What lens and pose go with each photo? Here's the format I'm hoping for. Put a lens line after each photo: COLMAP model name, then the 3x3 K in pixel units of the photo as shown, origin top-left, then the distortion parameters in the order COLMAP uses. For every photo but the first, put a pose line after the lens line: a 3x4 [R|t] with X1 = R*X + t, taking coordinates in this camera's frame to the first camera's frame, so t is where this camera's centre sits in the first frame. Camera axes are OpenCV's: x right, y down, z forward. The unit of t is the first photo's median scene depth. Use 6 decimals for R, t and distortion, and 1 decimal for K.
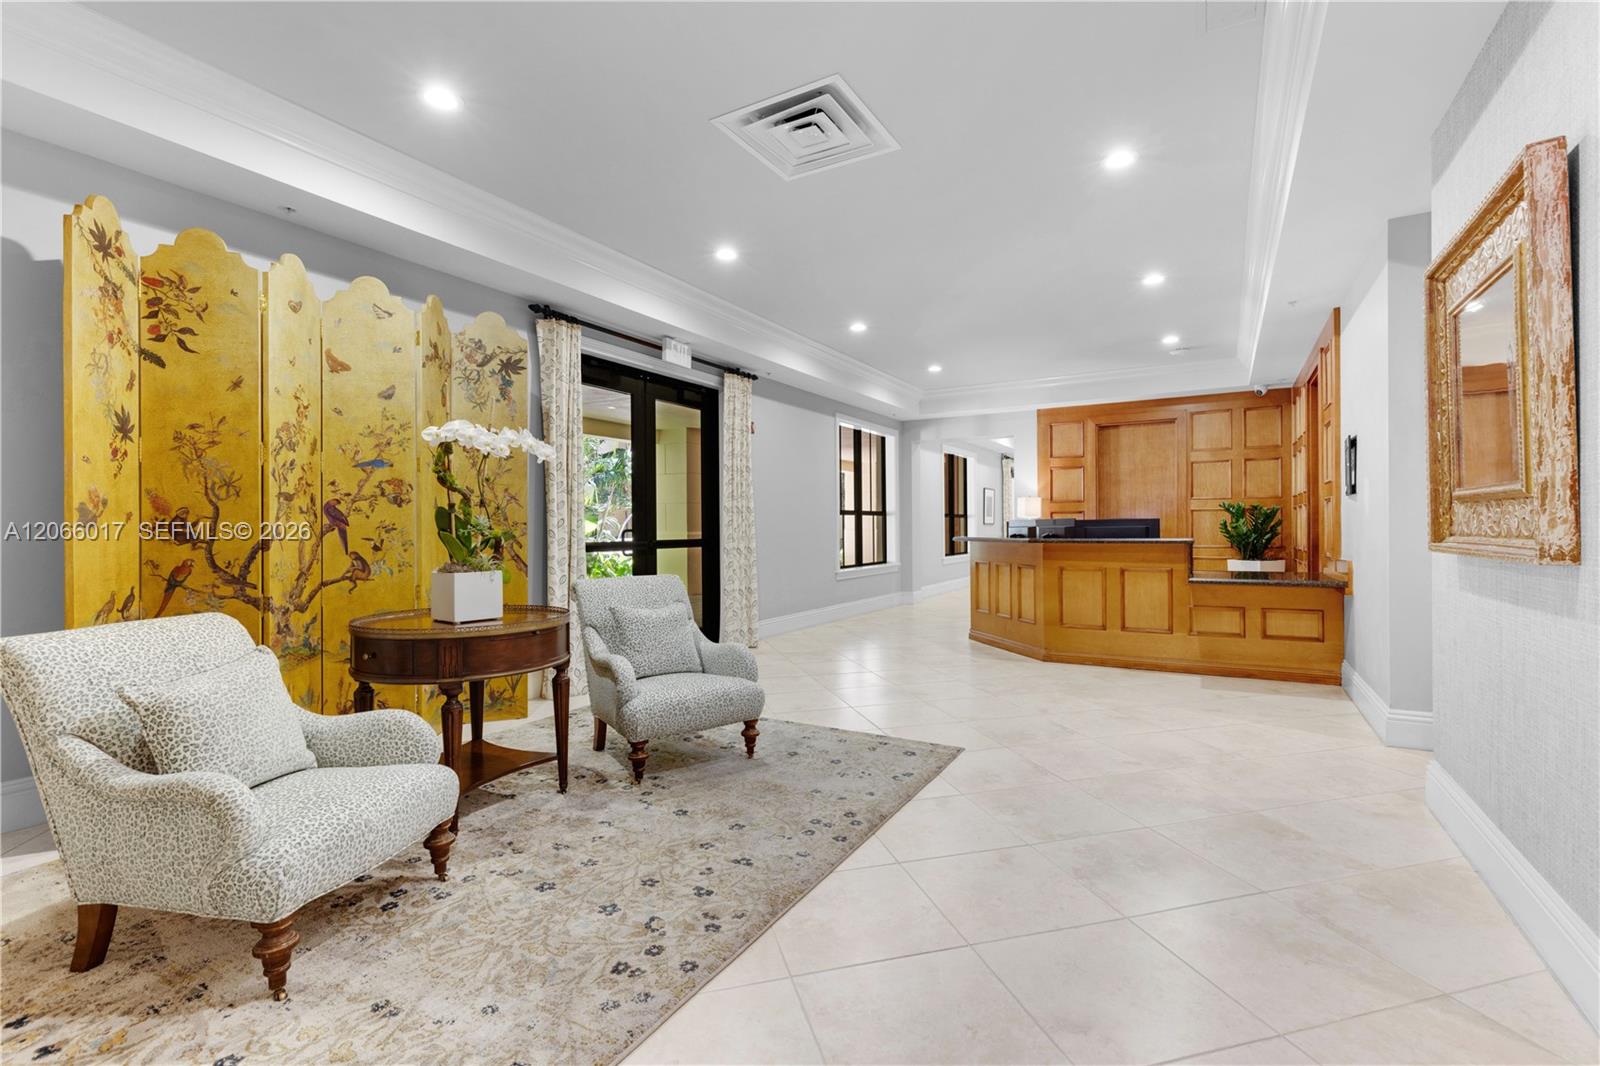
lens RADIAL K [[731.3, 0, 799.6], [0, 731.3, 528.6], [0, 0, 1]] dist [0.002254, 0.000073]
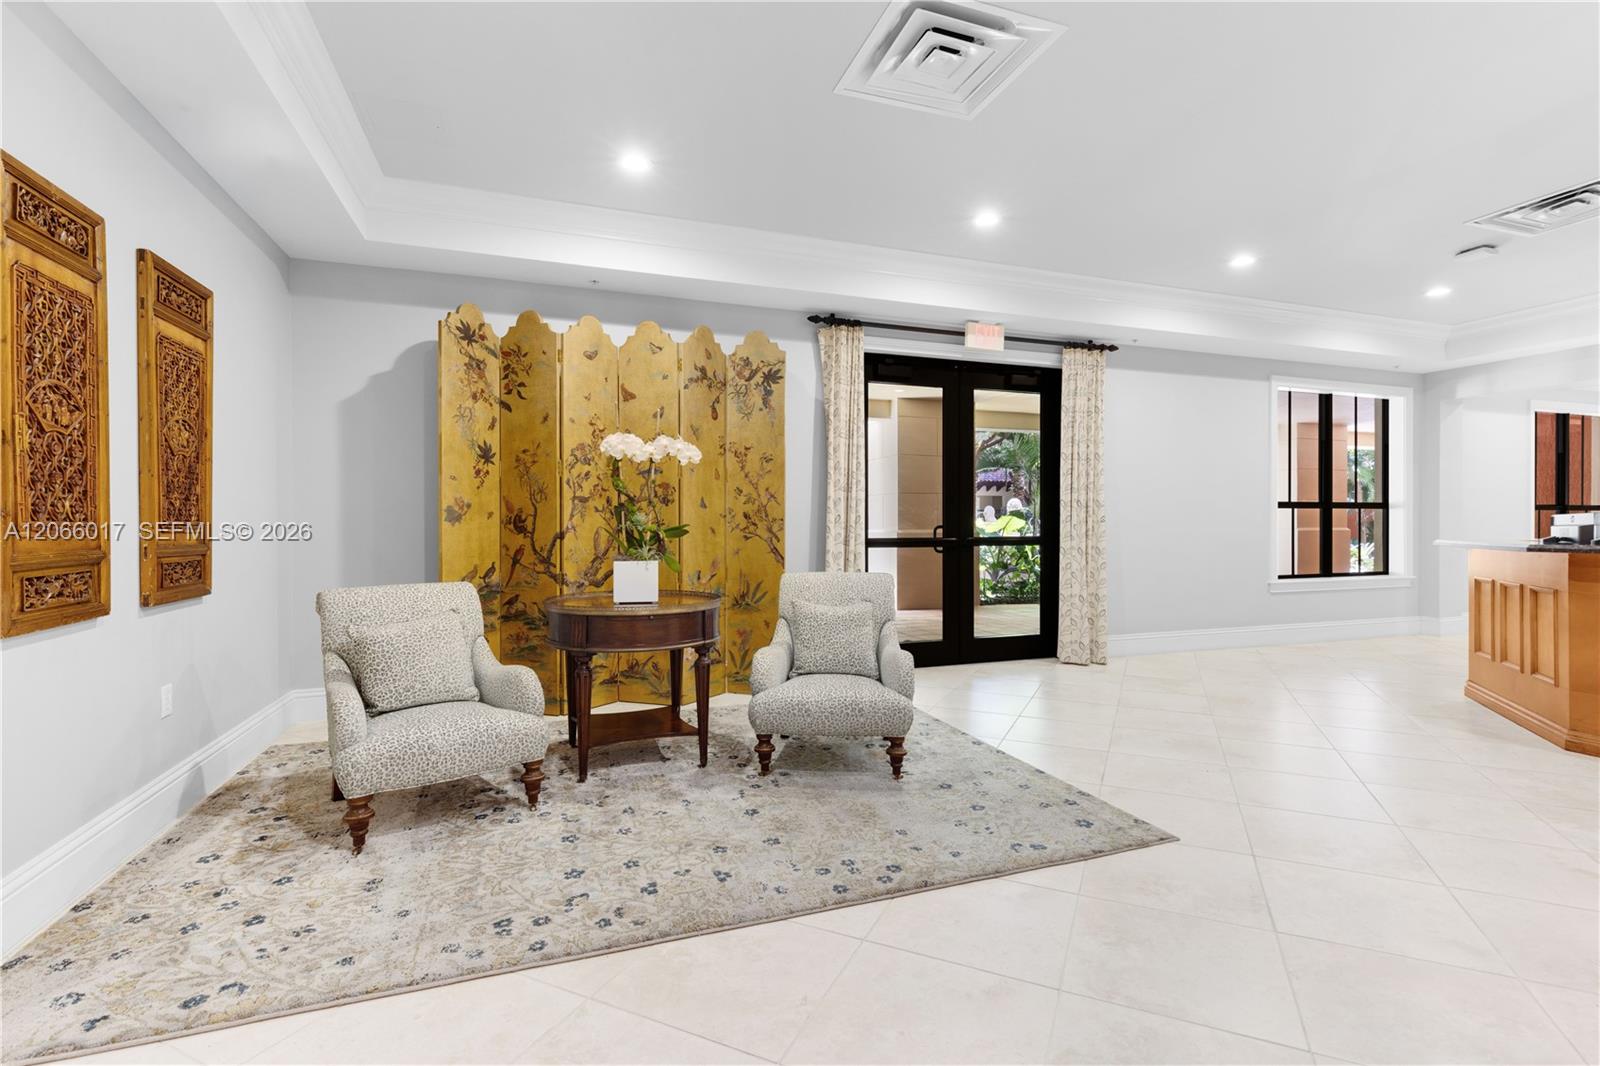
lens RADIAL K [[720.0, 0, 799.7], [0, 720.0, 527.5], [0, 0, 1]] dist [0.003418, -0.000160]
pose [[0.758939, 0.008951, -0.651100, 0.456866], [-0.005240, 0.999957, 0.007640, -0.004603], [0.651140, -0.002387, 0.758954, 0.266864]]
